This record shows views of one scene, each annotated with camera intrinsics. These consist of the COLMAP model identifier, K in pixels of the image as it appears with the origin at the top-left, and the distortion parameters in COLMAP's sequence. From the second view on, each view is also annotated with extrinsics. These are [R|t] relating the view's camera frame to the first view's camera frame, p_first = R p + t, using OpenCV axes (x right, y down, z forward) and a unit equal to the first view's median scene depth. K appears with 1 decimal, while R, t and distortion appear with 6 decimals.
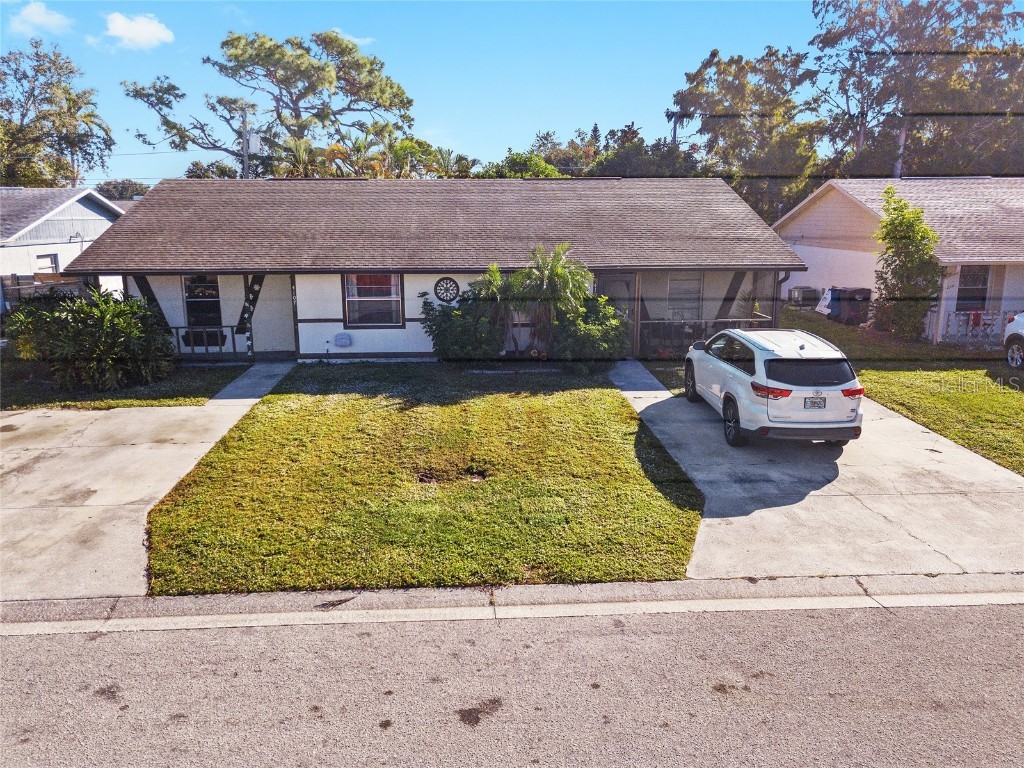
lens RADIAL K [[785.9, 0, 513.3], [0, 785.9, 383.5], [0, 0, 1]] dist [0.046753, -0.028458]
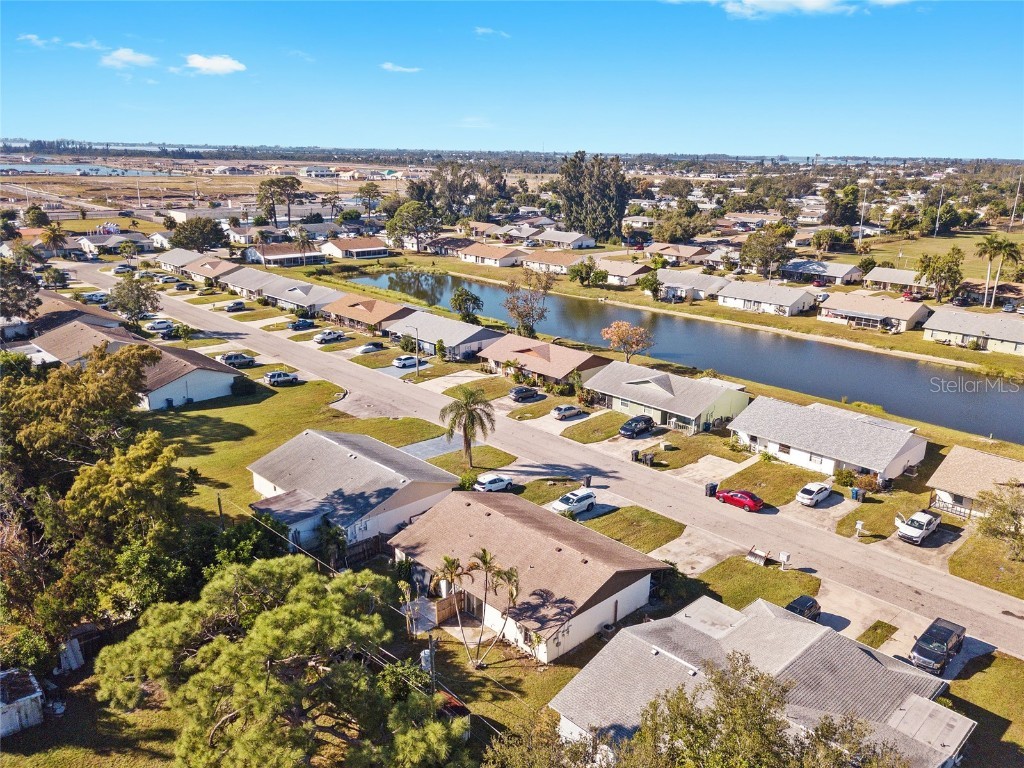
lens RADIAL K [[785.9, 0, 513.3], [0, 785.9, 383.5], [0, 0, 1]] dist [0.046753, -0.028458]
pose [[-0.653841, -0.224936, 0.722424, -2.236510], [0.145690, 0.899494, 0.411928, -2.176512], [-0.742473, 0.374586, -0.555355, 2.895680]]
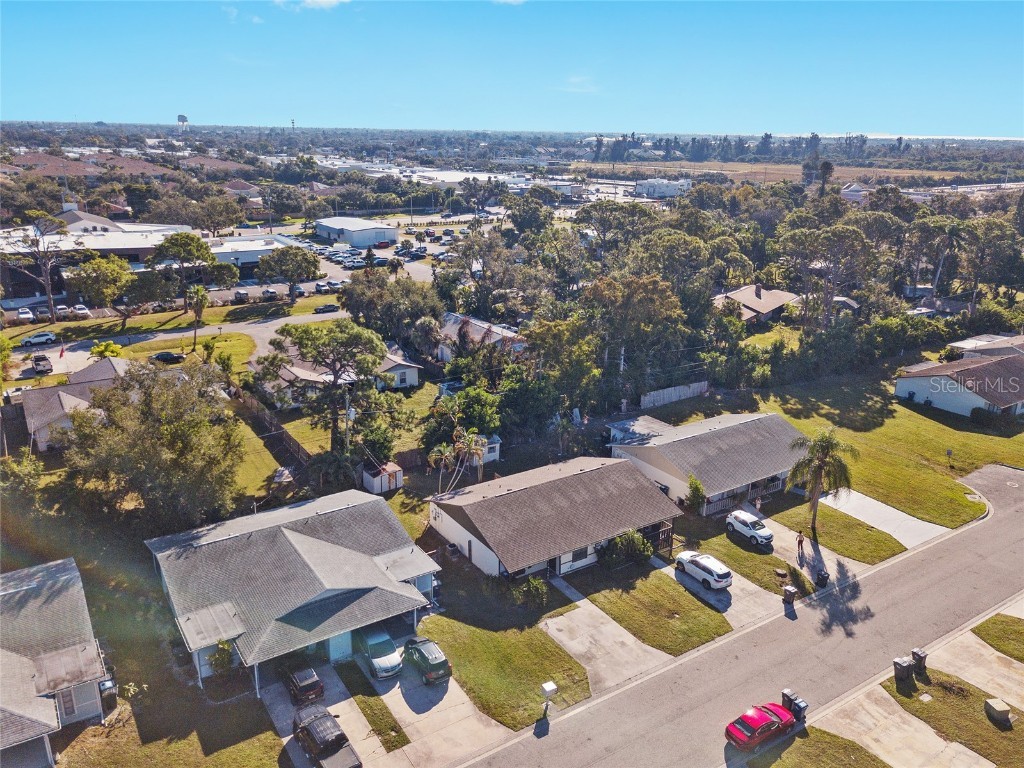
lens RADIAL K [[785.9, 0, 513.3], [0, 785.9, 383.5], [0, 0, 1]] dist [0.046753, -0.028458]
pose [[0.865057, -0.139660, 0.481841, -1.873836], [0.091256, 0.988251, 0.122607, -1.209258], [-0.493304, -0.062091, 0.867638, -1.614688]]
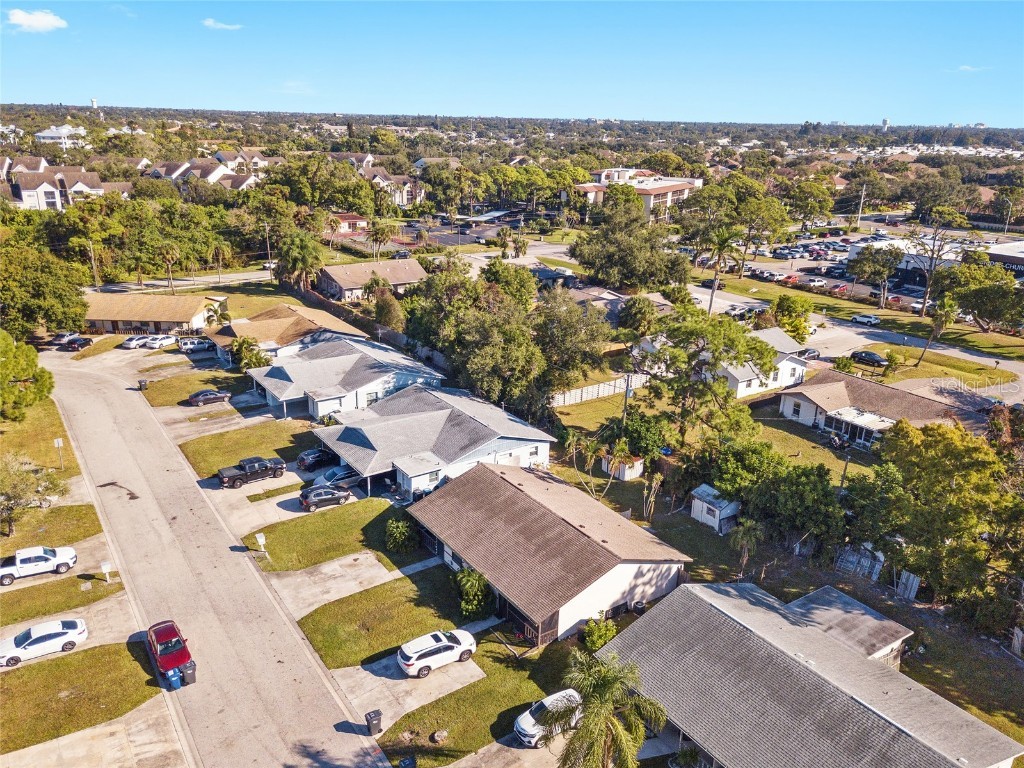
lens RADIAL K [[785.9, 0, 513.3], [0, 785.9, 383.5], [0, 0, 1]] dist [0.046753, -0.028458]
pose [[0.512679, 0.290510, -0.807938, 2.164997], [-0.207106, 0.955073, 0.211995, -1.411682], [0.833227, 0.058643, 0.549813, -0.499178]]
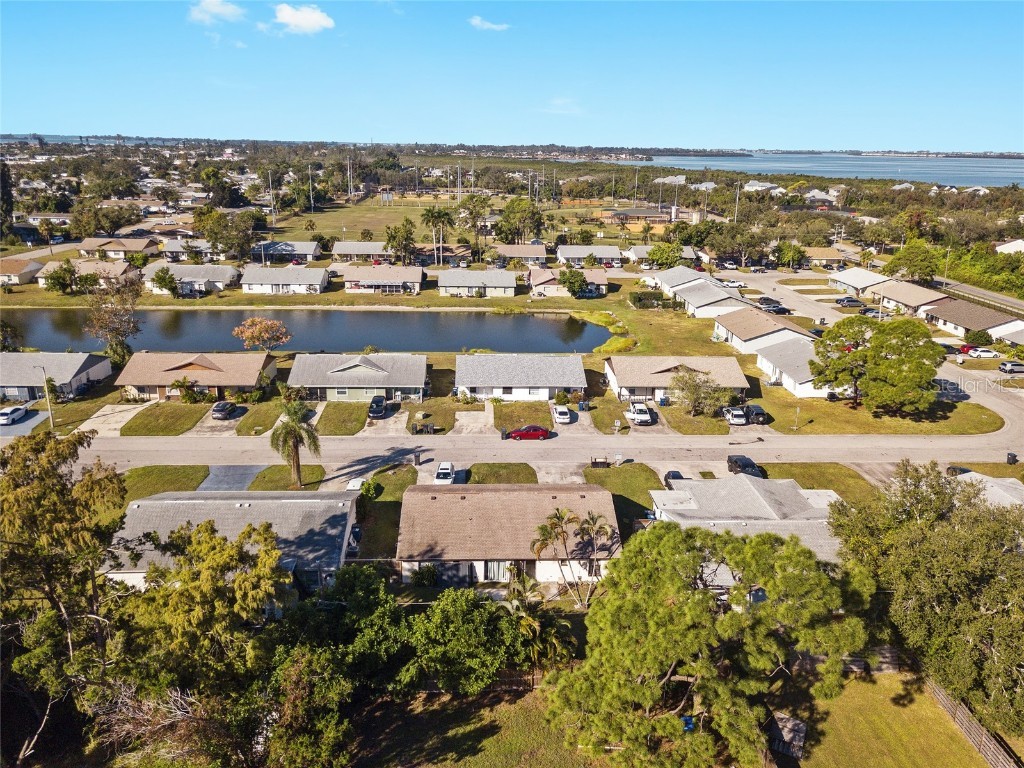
lens RADIAL K [[785.9, 0, 513.3], [0, 785.9, 383.5], [0, 0, 1]] dist [0.046753, -0.028458]
pose [[-0.999841, -0.017111, 0.004959, -0.137327], [-0.012482, 0.871470, 0.490291, -2.471965], [-0.012711, 0.490151, -0.871545, 4.107285]]
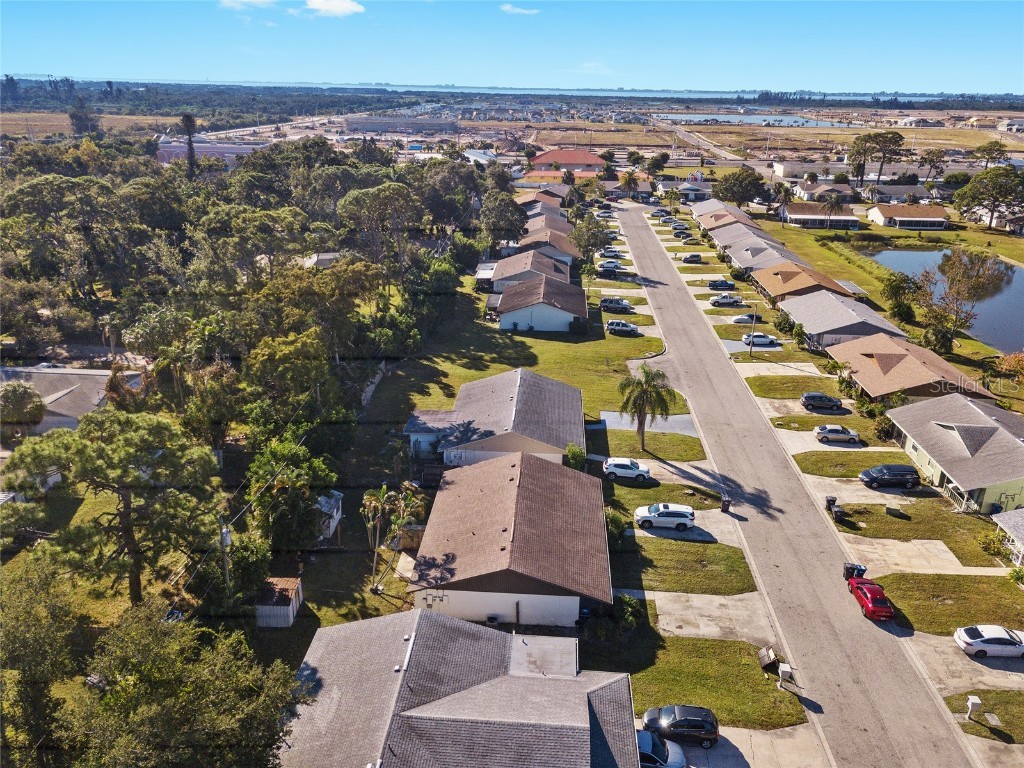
lens RADIAL K [[785.9, 0, 513.3], [0, 785.9, 383.5], [0, 0, 1]] dist [0.046753, -0.028458]
pose [[0.120580, -0.346901, 0.930118, -2.866320], [0.196755, 0.926718, 0.320126, -1.784604], [-0.973010, 0.144405, 0.179998, 0.682460]]
